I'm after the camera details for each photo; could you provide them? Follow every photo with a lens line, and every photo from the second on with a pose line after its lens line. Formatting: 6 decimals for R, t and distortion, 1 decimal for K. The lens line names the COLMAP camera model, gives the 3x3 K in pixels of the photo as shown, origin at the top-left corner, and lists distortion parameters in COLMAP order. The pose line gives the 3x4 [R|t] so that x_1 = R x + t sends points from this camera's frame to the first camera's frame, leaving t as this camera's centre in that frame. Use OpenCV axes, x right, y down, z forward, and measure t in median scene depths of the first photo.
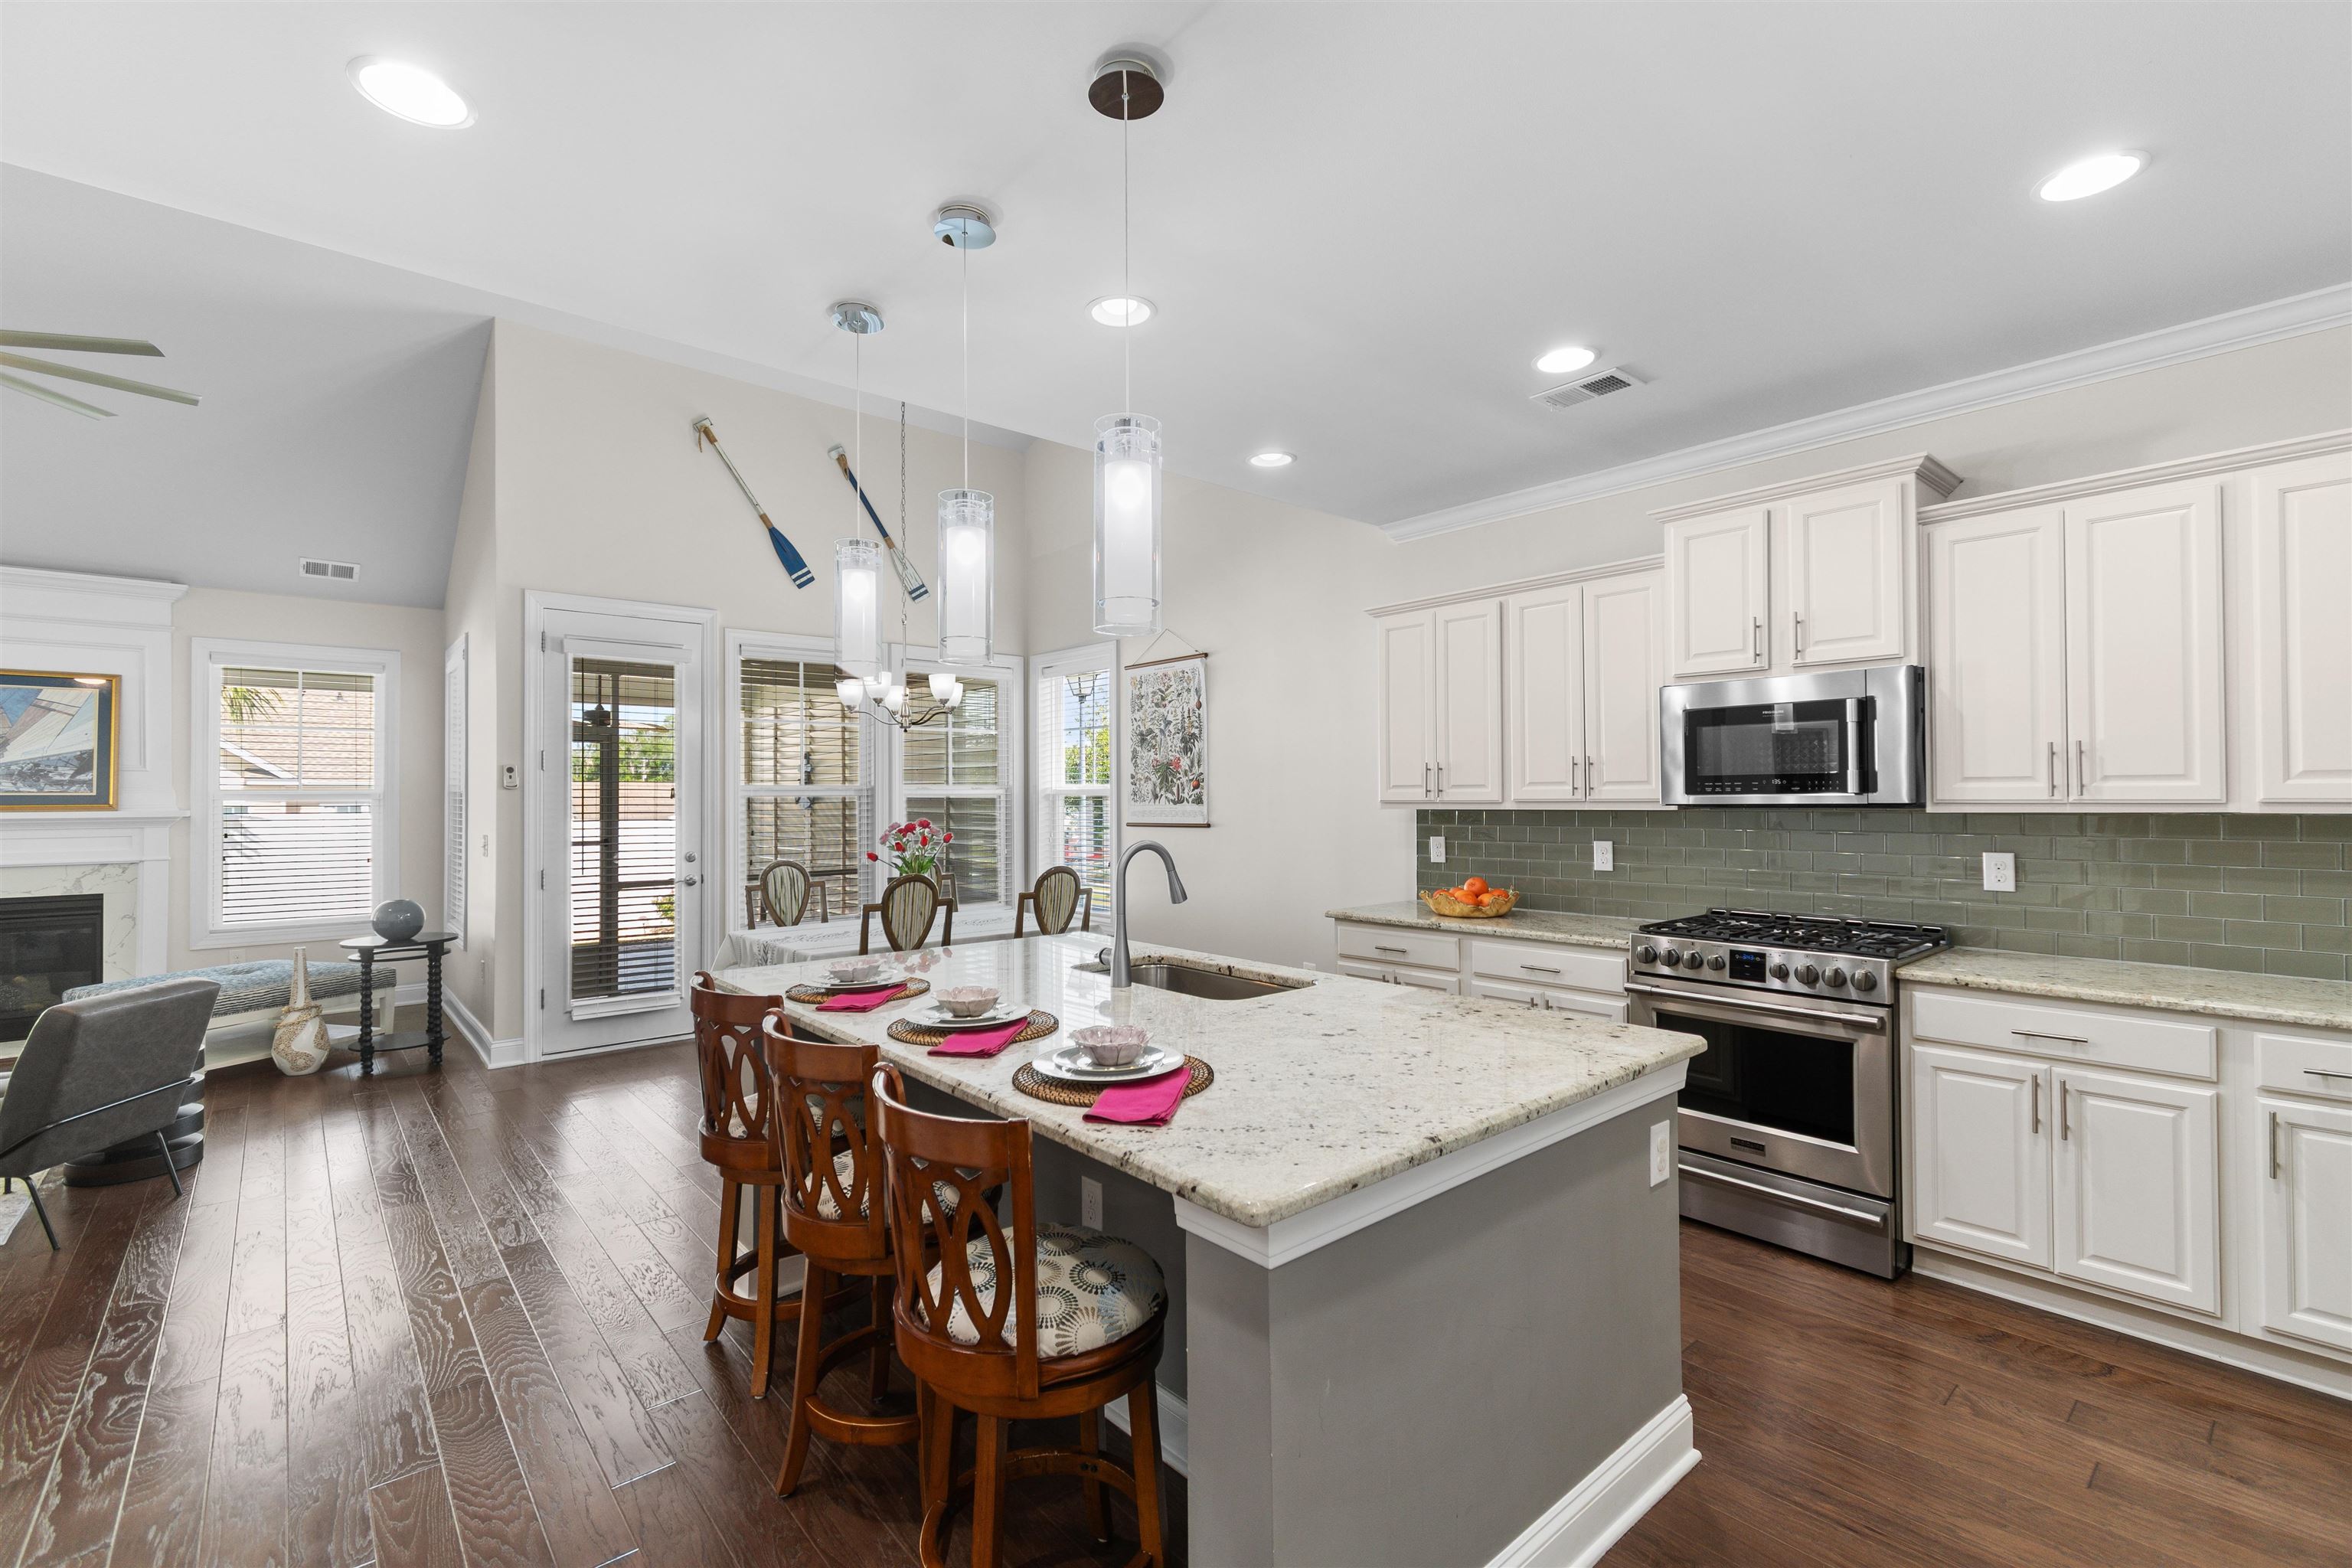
lens RADIAL K [[1026.6, 0, 1185.4], [0, 1026.6, 789.1], [0, 0, 1]] dist [0.005170, -0.003374]
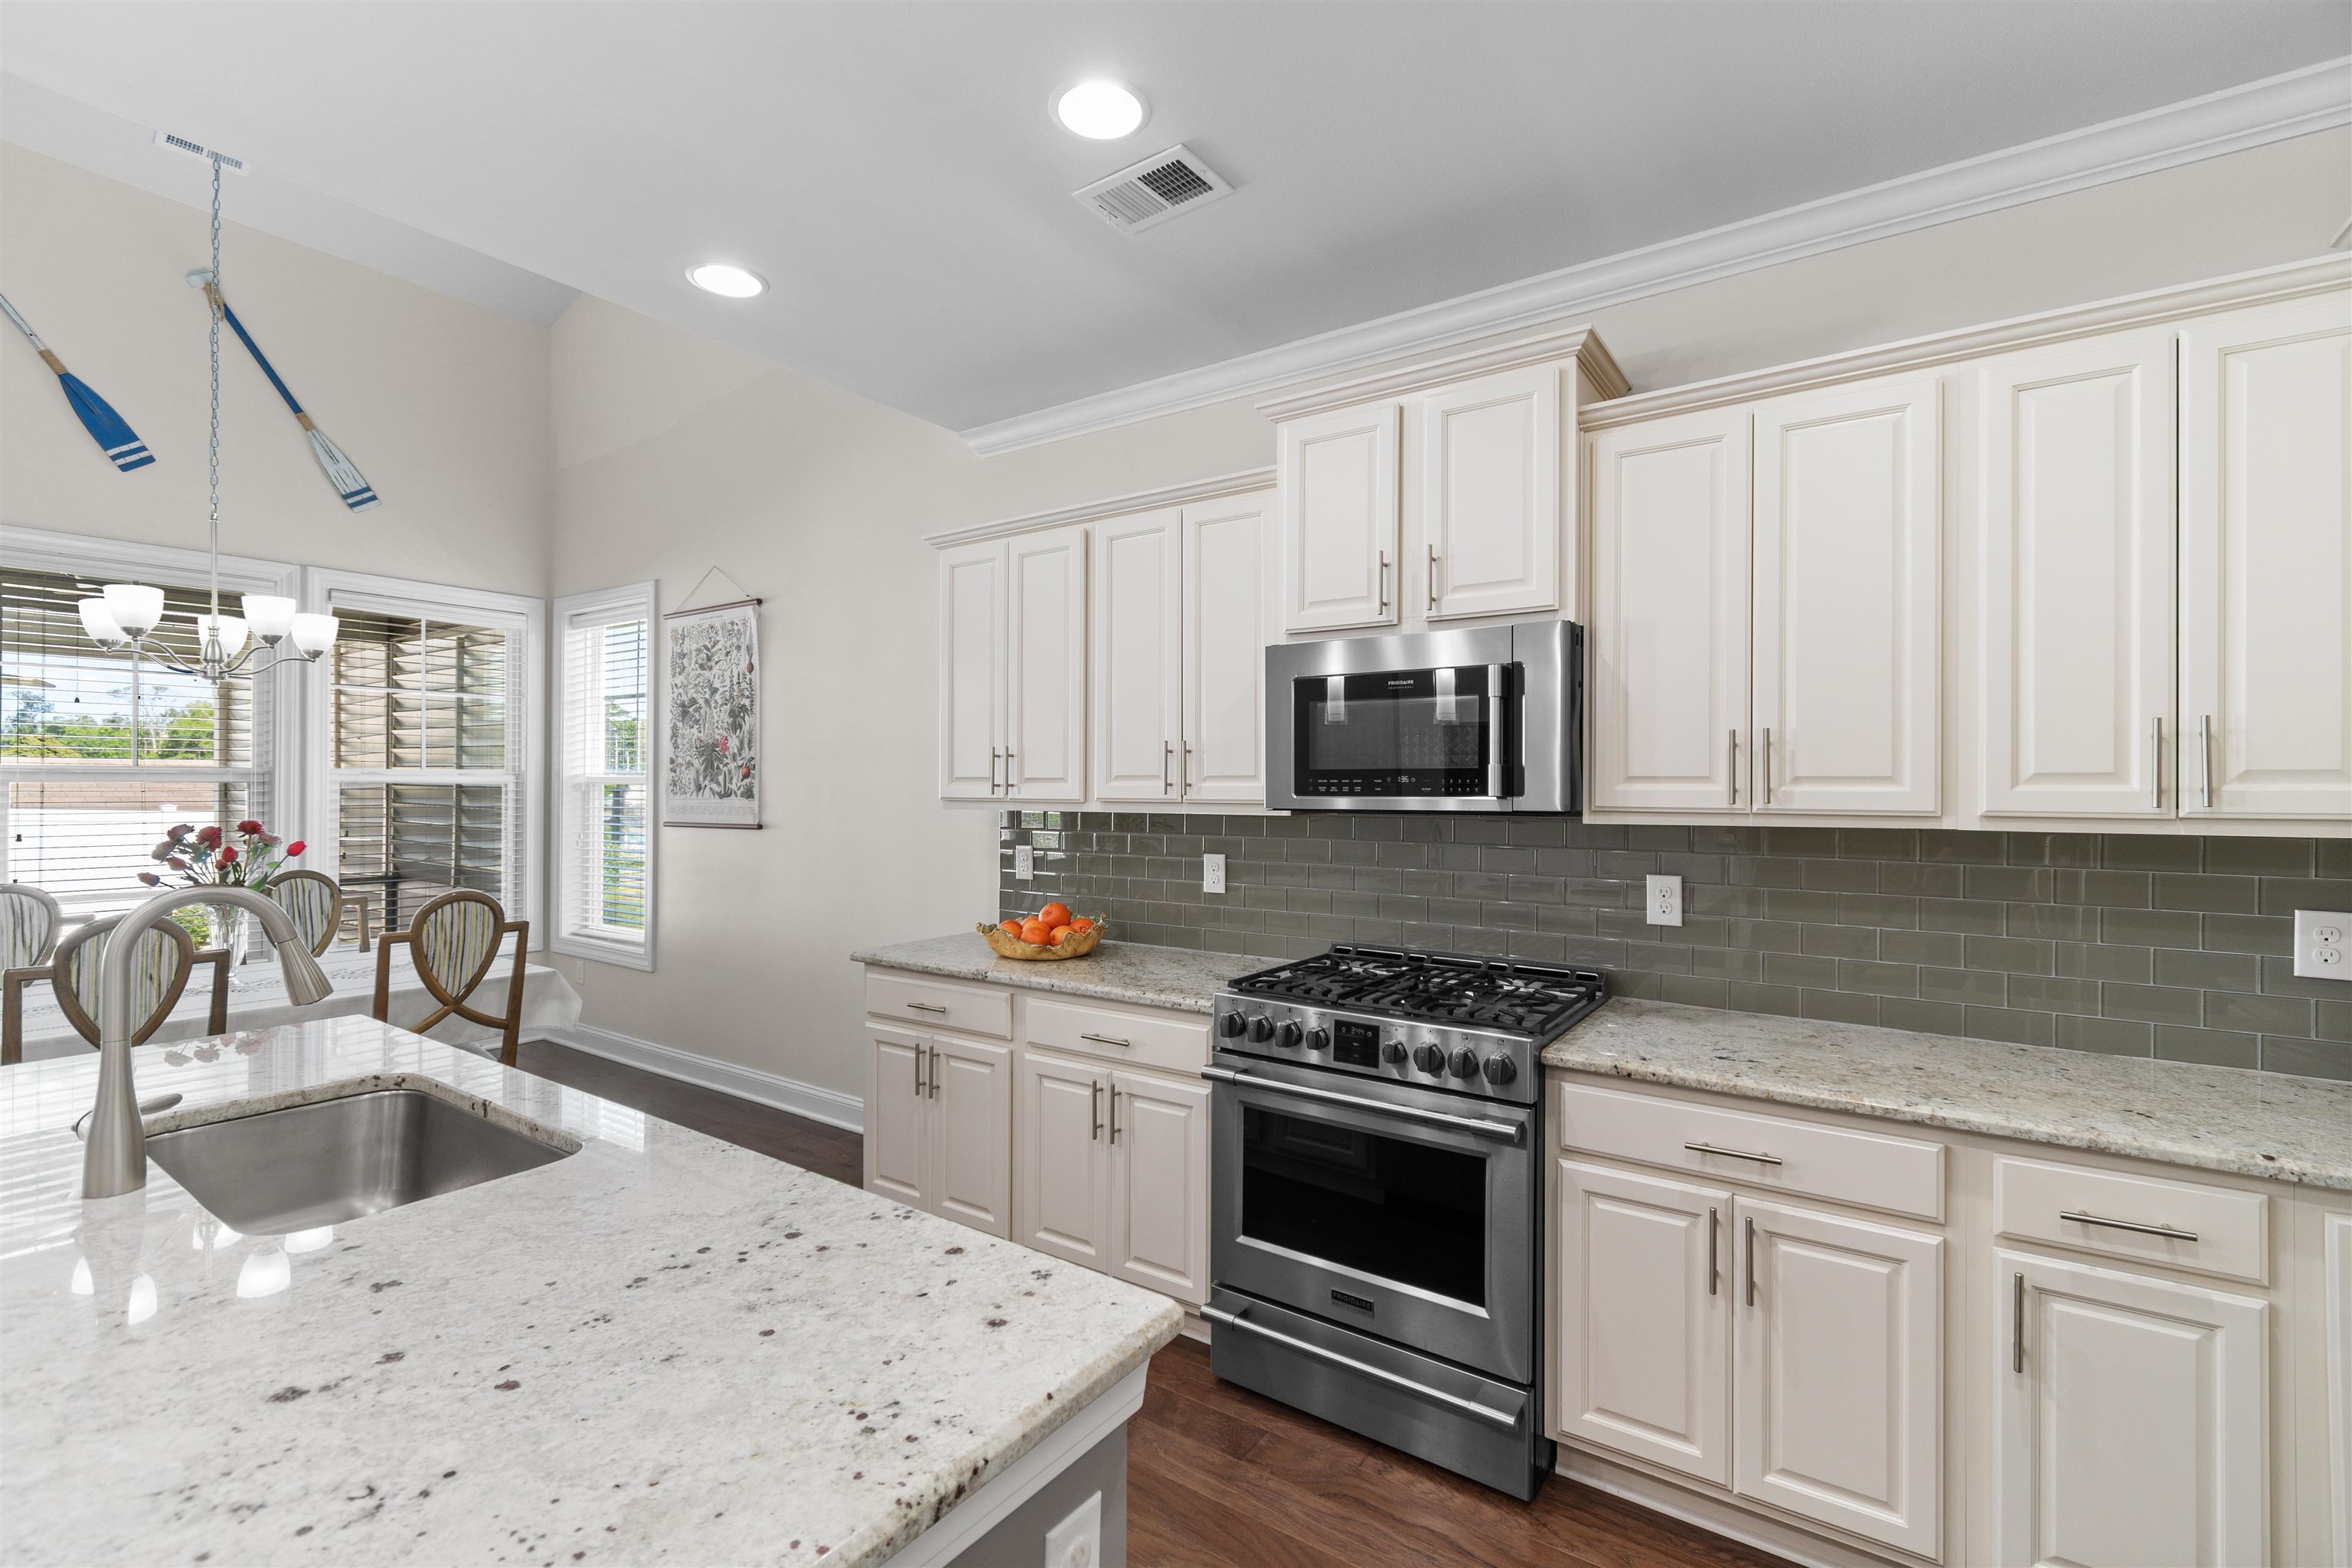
lens RADIAL K [[1026.6, 0, 1185.4], [0, 1026.6, 789.1], [0, 0, 1]] dist [0.005170, -0.003374]
pose [[0.968039, 0.010507, 0.250578, 0.258165], [-0.012737, 0.999892, 0.007280, -0.003708], [-0.250474, -0.010239, 0.968069, 0.356390]]
